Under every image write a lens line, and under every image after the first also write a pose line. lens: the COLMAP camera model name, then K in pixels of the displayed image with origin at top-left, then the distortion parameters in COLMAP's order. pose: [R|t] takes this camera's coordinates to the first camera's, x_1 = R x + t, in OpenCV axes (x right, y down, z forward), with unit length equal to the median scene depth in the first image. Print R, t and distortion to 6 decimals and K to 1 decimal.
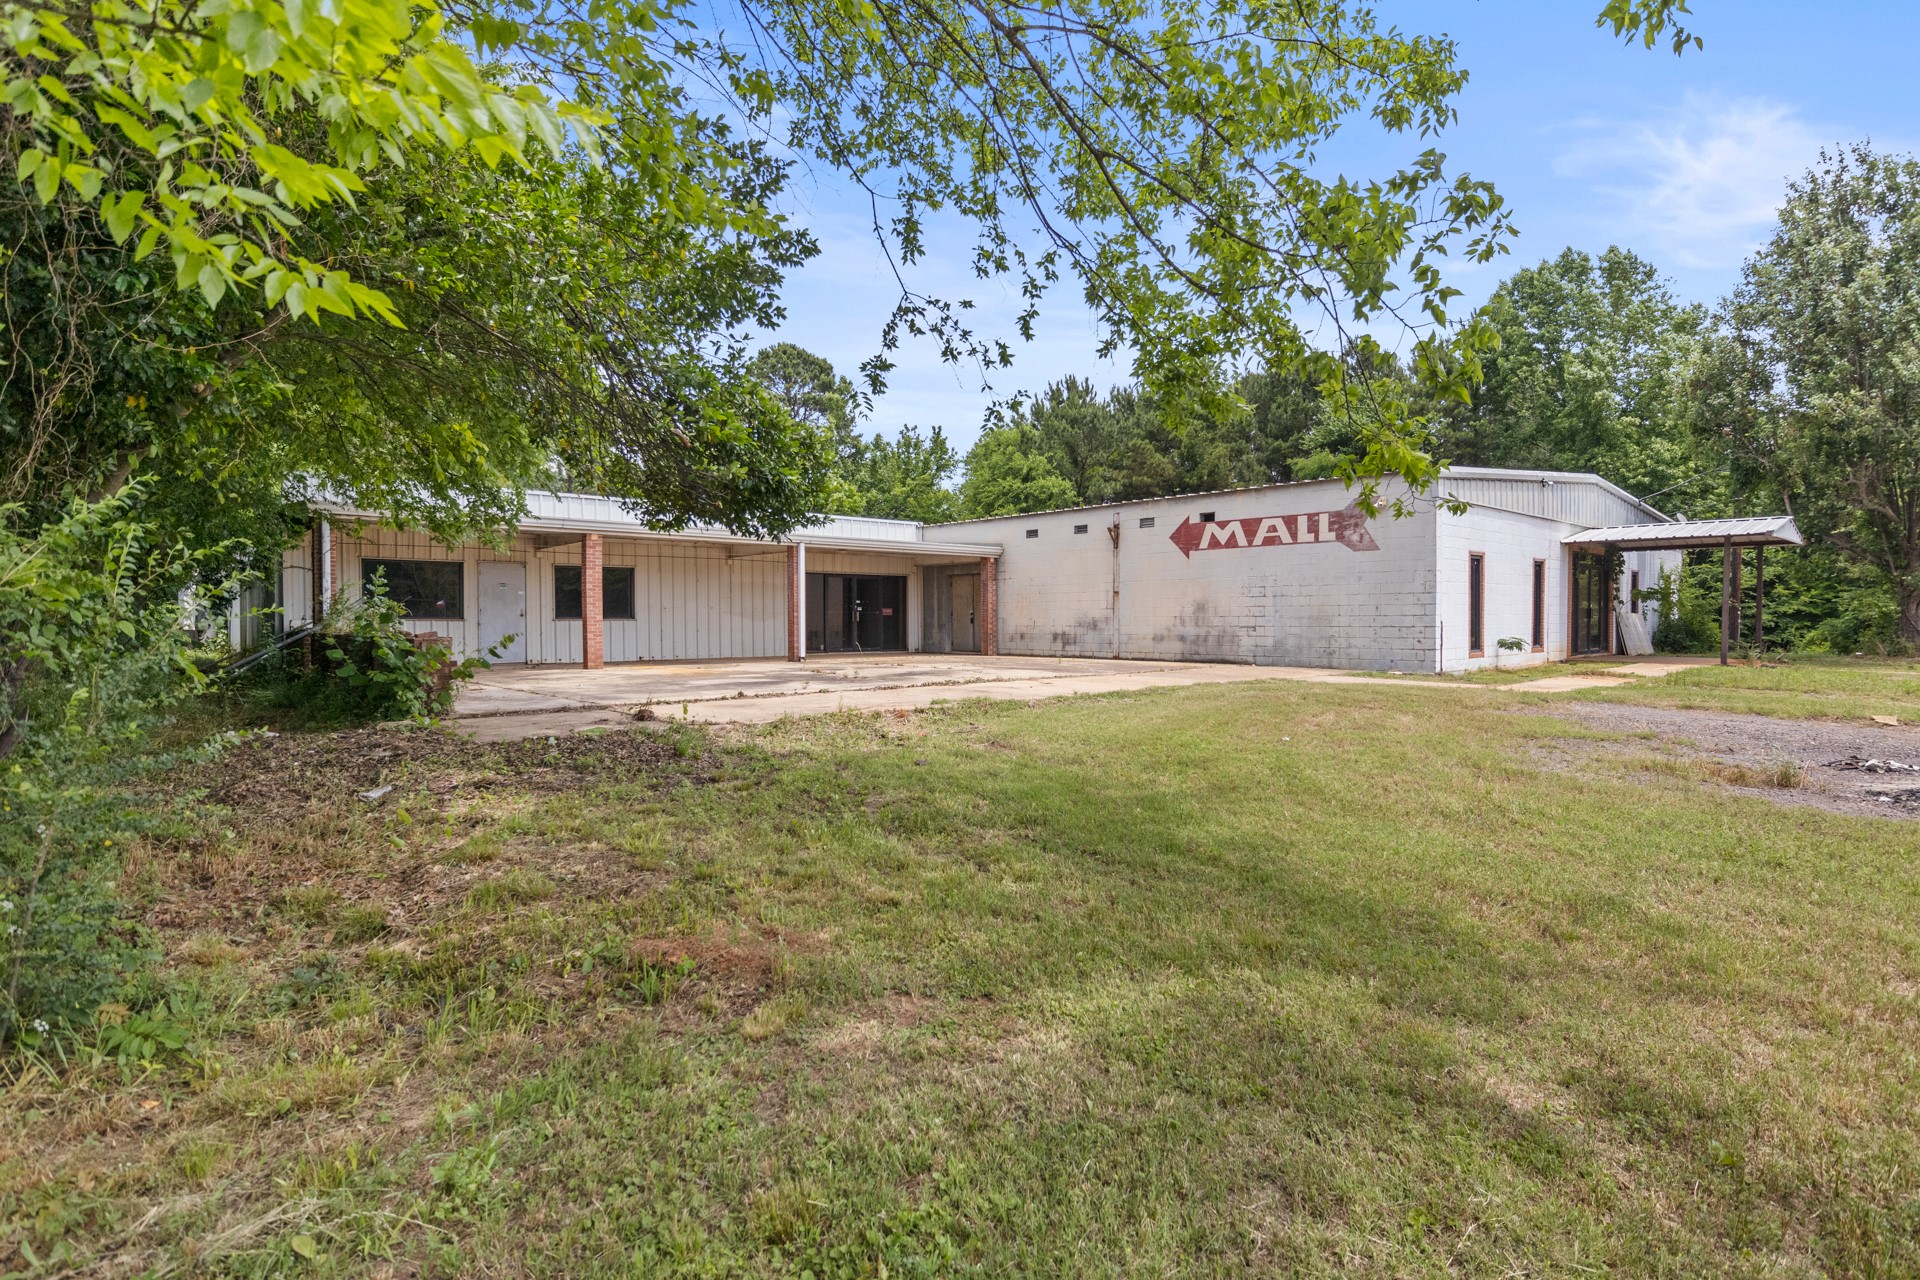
lens RADIAL K [[965.1, 0, 963.2], [0, 965.1, 636.8], [0, 0, 1]] dist [0.007103, 0.000997]
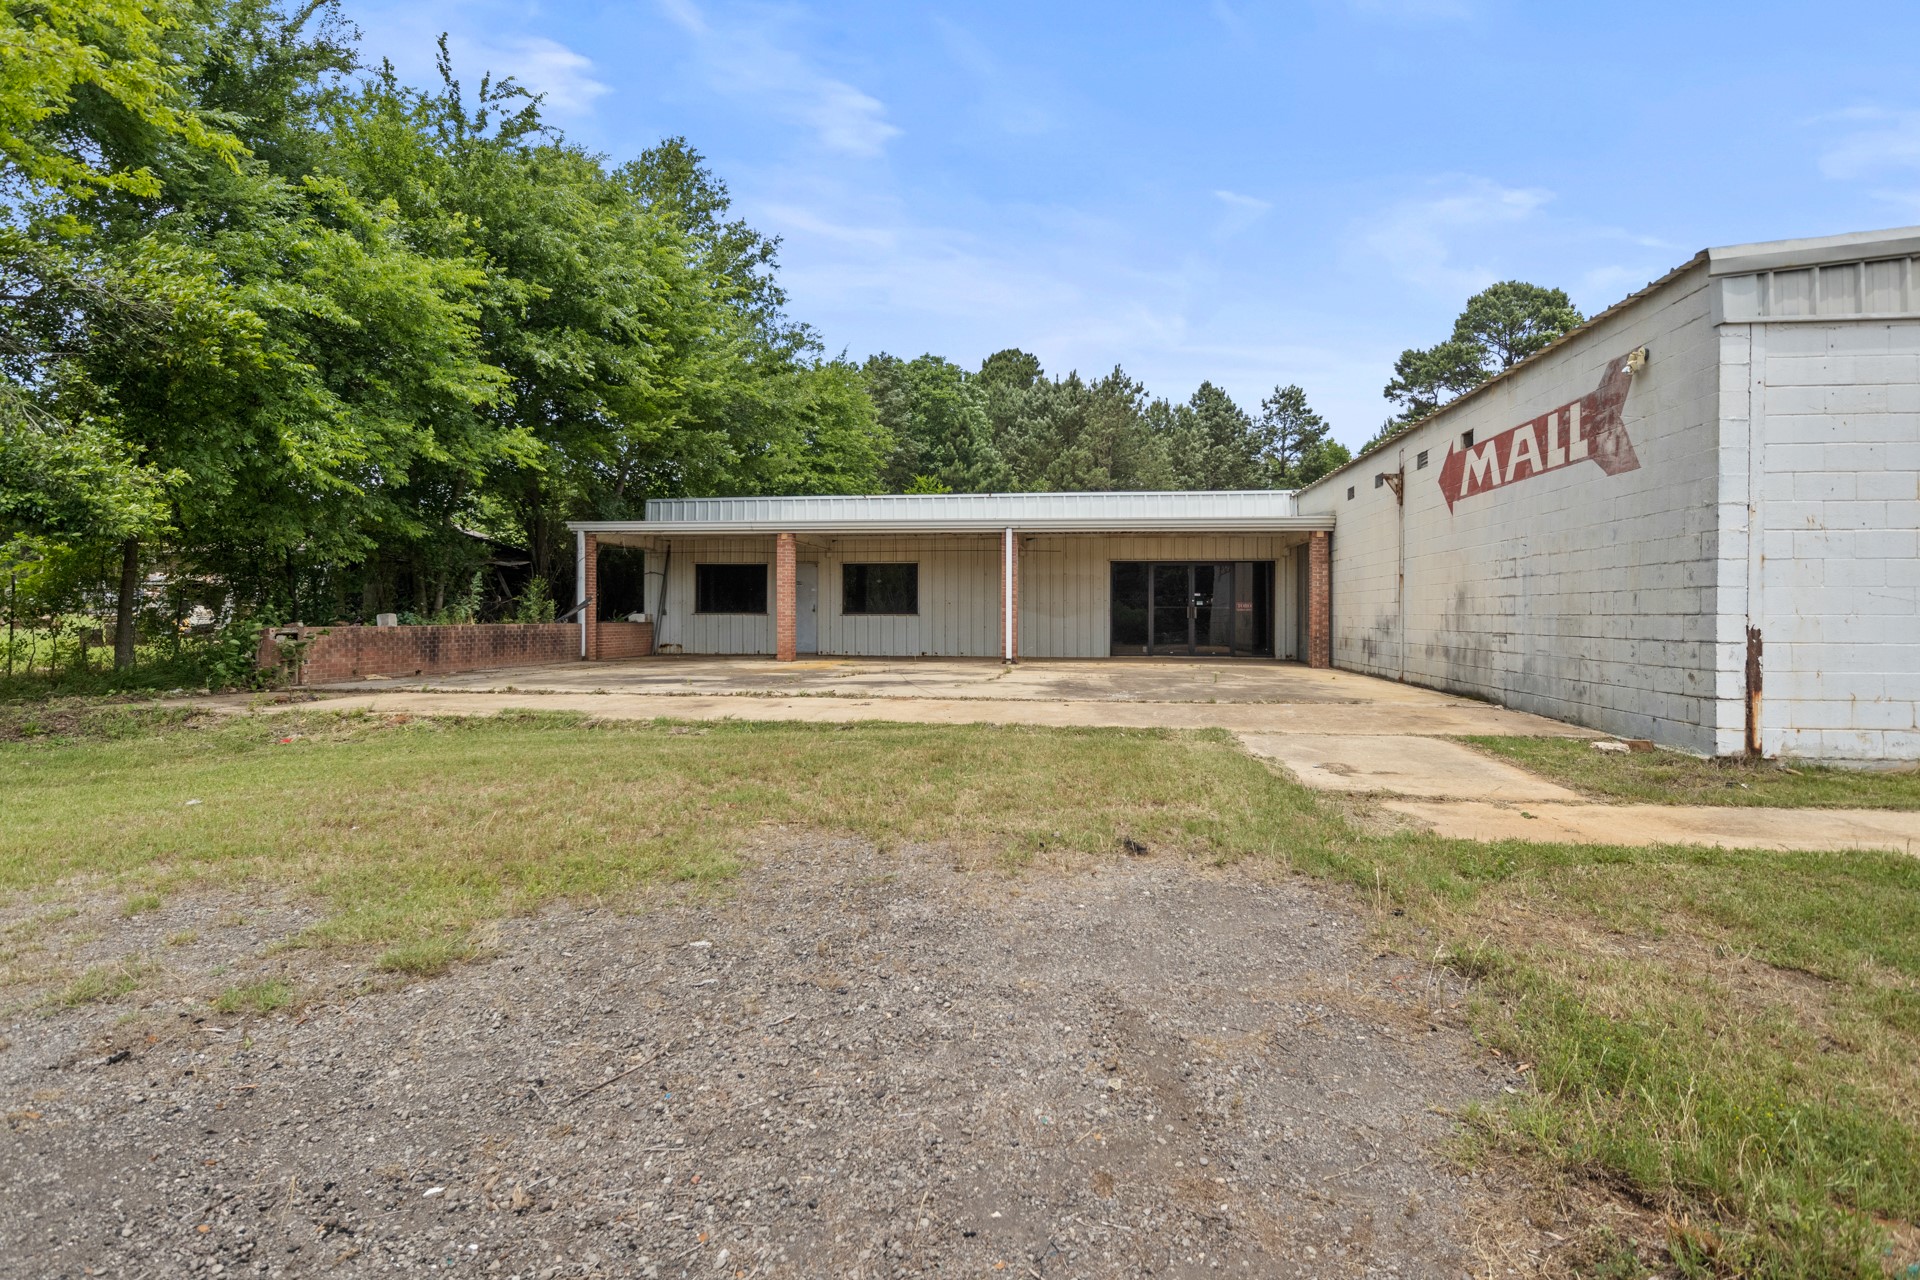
lens RADIAL K [[965.1, 0, 964.3], [0, 965.1, 632.2], [0, 0, 1]] dist [0.007103, 0.000997]
pose [[0.662248, 0.019538, -0.749030, 0.495766], [-0.020260, 0.999761, 0.008165, -0.010123], [0.749011, 0.009768, 0.662486, 0.417457]]
